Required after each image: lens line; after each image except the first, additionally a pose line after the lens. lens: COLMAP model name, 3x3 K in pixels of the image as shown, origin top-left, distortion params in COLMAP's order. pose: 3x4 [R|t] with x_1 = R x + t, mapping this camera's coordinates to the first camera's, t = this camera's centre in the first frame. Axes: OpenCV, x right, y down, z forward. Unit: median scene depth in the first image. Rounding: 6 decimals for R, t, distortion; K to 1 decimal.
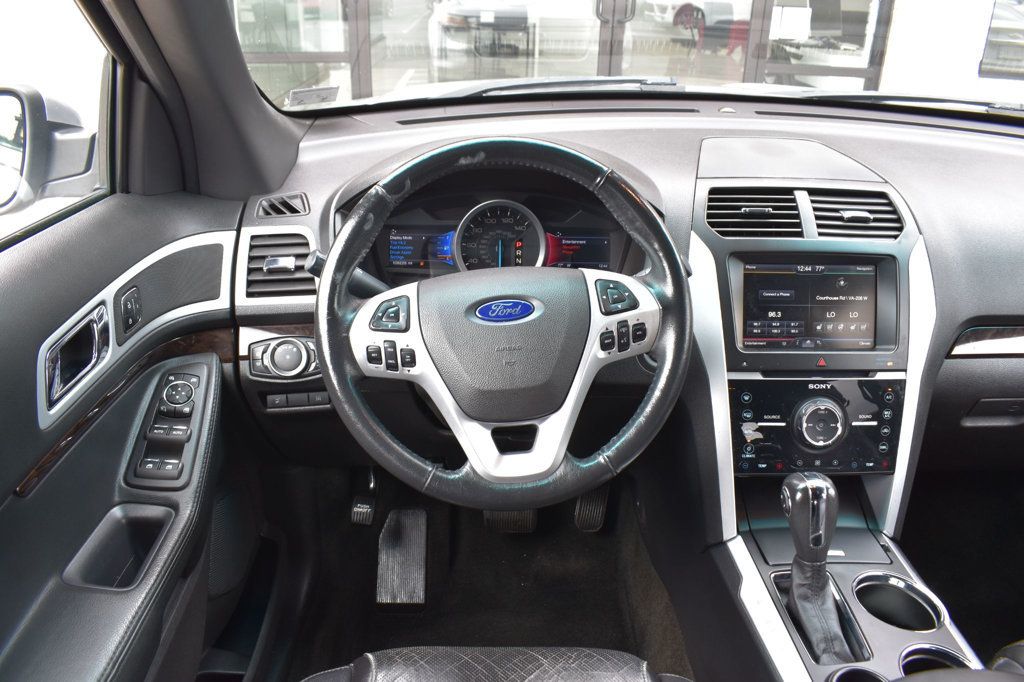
lens RADIAL K [[791.8, 0, 512.0], [0, 791.8, 341.0], [0, 0, 1]] dist [-0.090026, 0.008549]
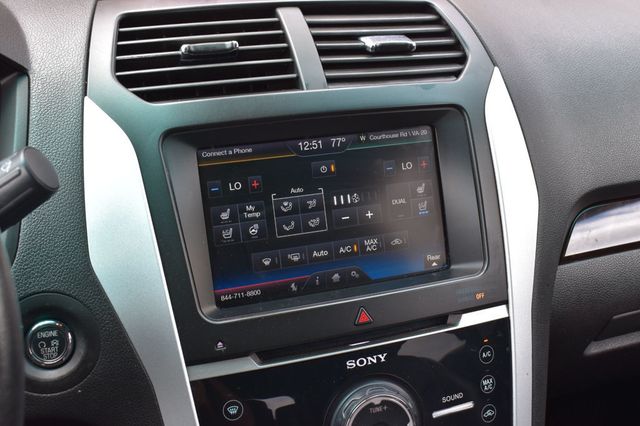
lens RADIAL K [[766.2, 0, 320.0], [0, 766.2, 213.0], [0, 0, 1]] dist [-0.061069, -0.017627]
pose [[0.943861, -0.132774, 0.302486, 0.219118], [0.138942, 0.990300, 0.001138, -0.047192], [-0.299703, 0.040954, 0.953153, 0.506298]]
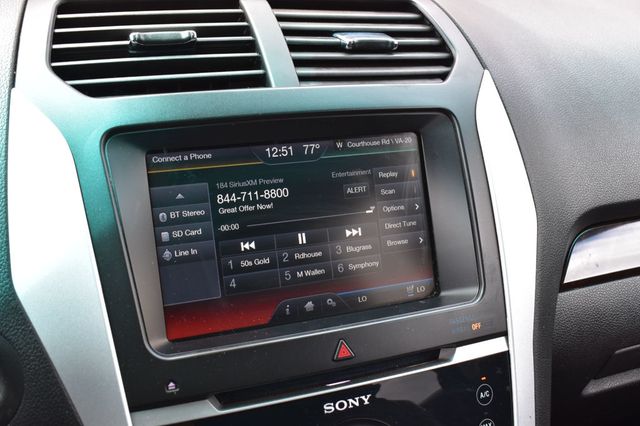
lens RADIAL K [[766.2, 0, 320.0], [0, 766.2, 213.0], [0, 0, 1]] dist [-0.061069, -0.017627]
pose [[0.924996, -0.113609, 0.362595, 0.232450], [0.141345, 0.988656, -0.050809, -0.030525], [-0.352709, 0.098250, 0.930561, 0.584627]]
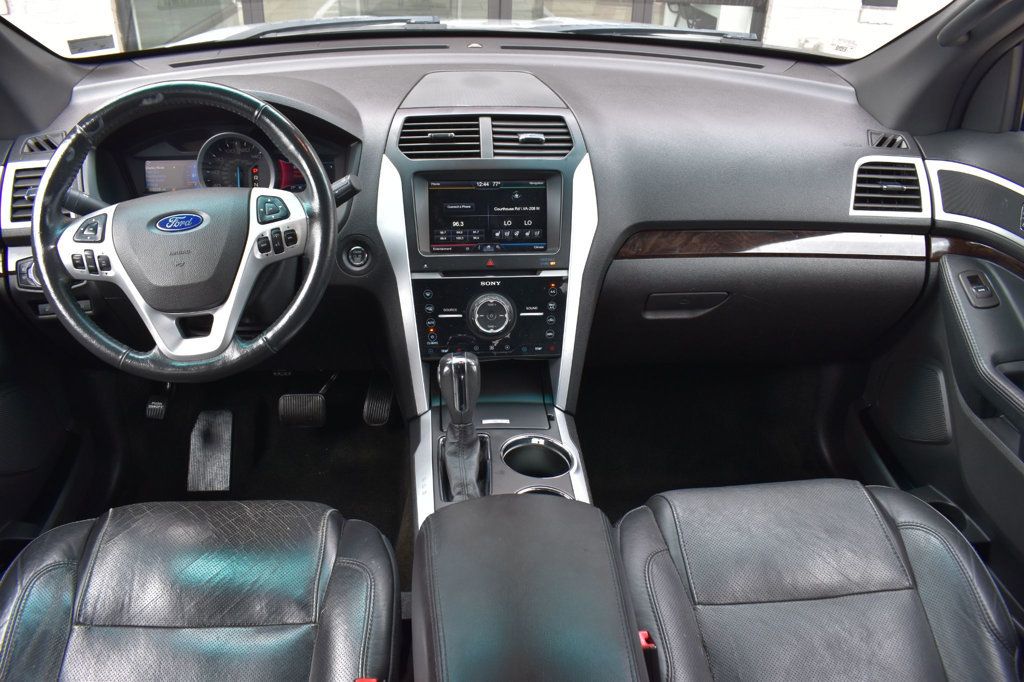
lens RADIAL K [[795.8, 0, 512.0], [0, 795.8, 341.0], [0, 0, 1]] dist [-0.082586, 0.002046]
pose [[0.998525, -0.026520, 0.047381, 0.366892], [0.022619, 0.996454, 0.081044, 0.048106], [-0.049362, -0.079853, 0.995584, -0.215227]]
